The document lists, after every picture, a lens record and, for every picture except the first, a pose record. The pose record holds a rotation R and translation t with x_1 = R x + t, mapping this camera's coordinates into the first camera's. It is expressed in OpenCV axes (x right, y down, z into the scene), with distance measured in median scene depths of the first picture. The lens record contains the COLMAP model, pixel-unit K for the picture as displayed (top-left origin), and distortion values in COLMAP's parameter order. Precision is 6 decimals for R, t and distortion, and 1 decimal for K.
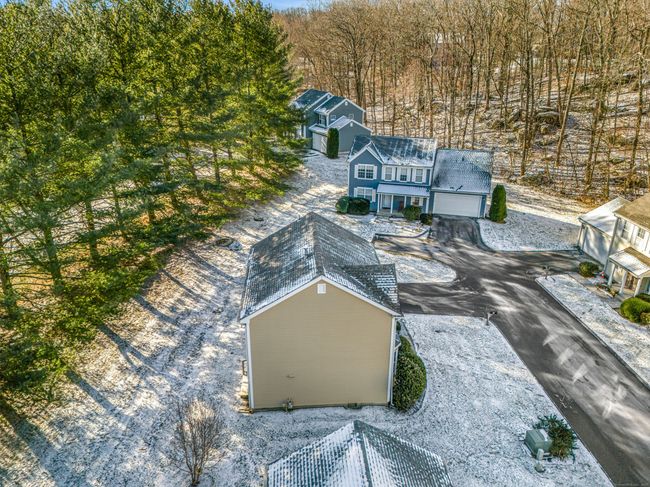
lens RADIAL K [[477.1, 0, 325.7], [0, 477.1, 242.0], [0, 0, 1]] dist [0.064056, -0.053404]
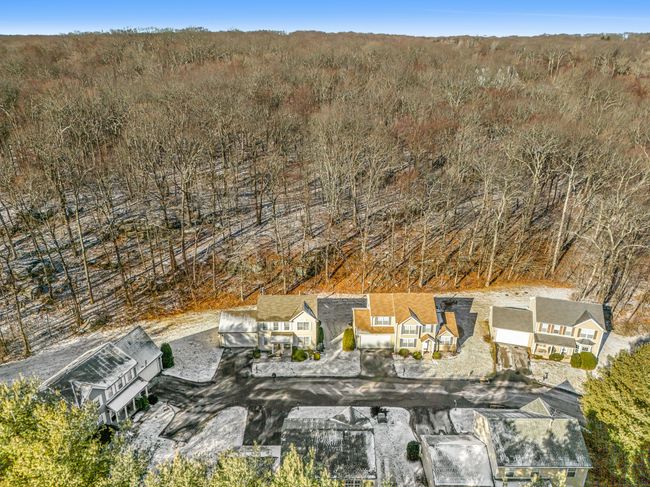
lens RADIAL K [[477.1, 0, 327.3], [0, 477.1, 241.6], [0, 0, 1]] dist [0.064056, -0.053404]
pose [[0.050528, -0.376330, 0.925107, -0.908934], [0.359796, 0.870952, 0.334648, -0.780138], [-0.931662, 0.315941, 0.179410, 0.277597]]
